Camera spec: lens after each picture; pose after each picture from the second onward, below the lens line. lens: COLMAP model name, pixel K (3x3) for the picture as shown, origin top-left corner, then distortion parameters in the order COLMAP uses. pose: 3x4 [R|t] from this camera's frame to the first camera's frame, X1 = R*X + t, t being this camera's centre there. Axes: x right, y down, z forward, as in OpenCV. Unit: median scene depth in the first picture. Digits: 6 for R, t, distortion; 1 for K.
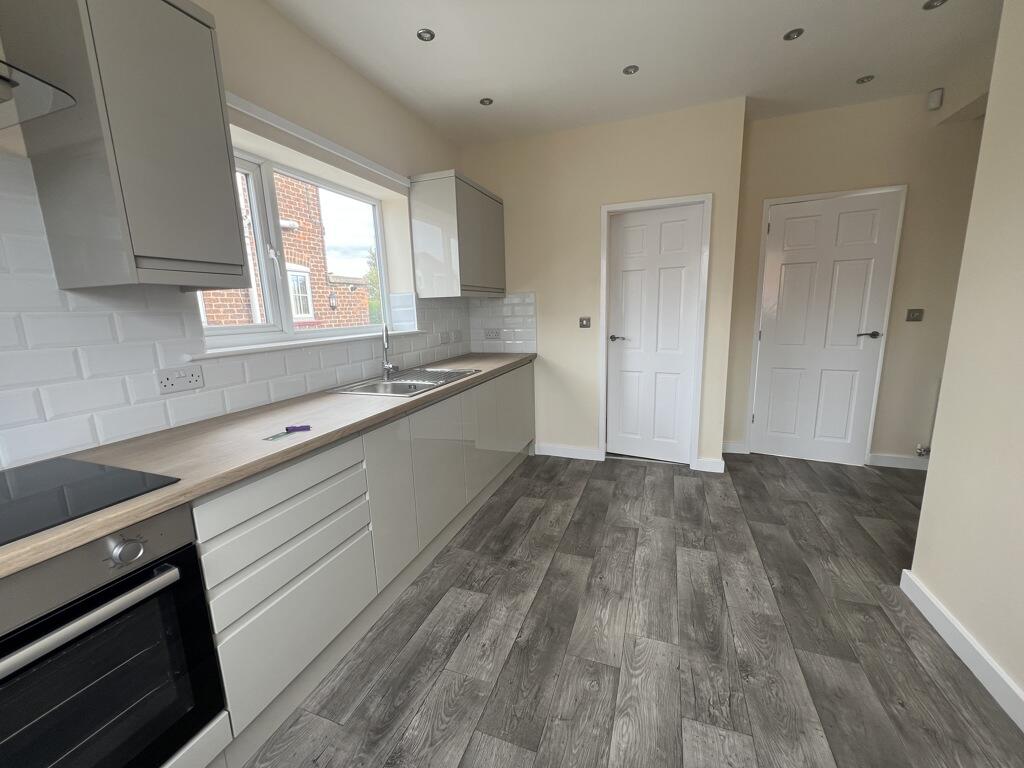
lens RADIAL K [[413.6, 0, 512.0], [0, 413.6, 384.0], [0, 0, 1]] dist [0.000263, 0.000081]
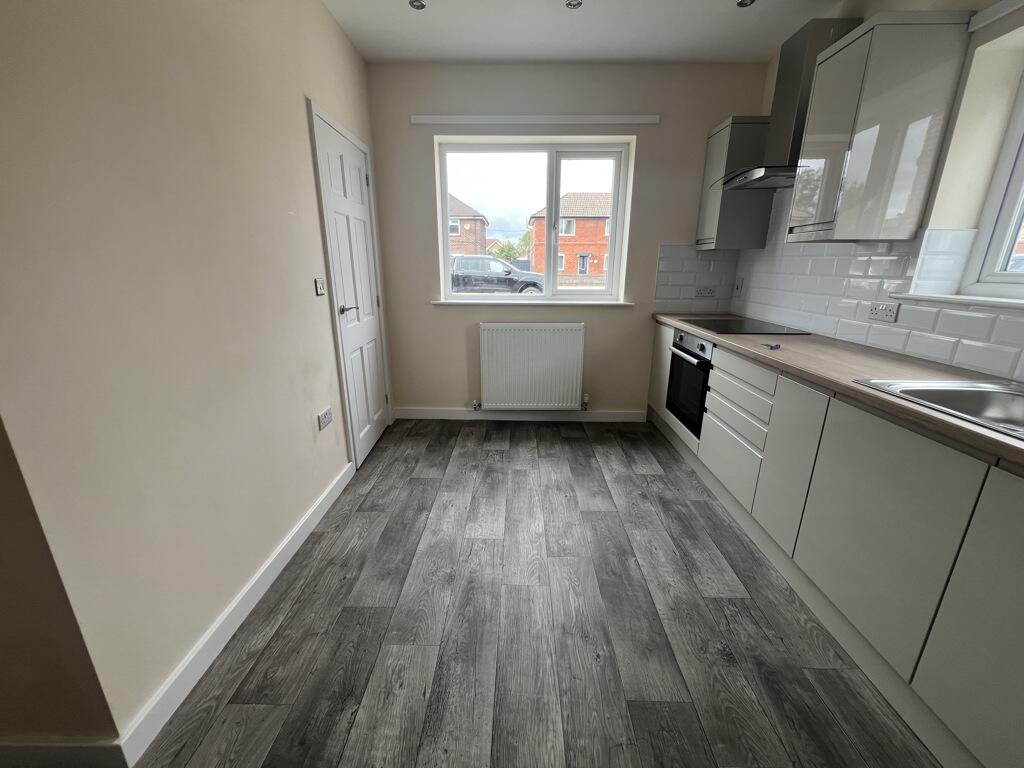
lens RADIAL K [[407.5, 0, 534.0], [0, 407.5, 382.8], [0, 0, 1]] dist [0.014692, 0.000008]
pose [[-0.925998, 0.131030, -0.354059, 0.618542], [-0.043833, 0.894179, 0.445558, -0.313191], [0.374974, 0.428106, -0.822265, 1.643269]]
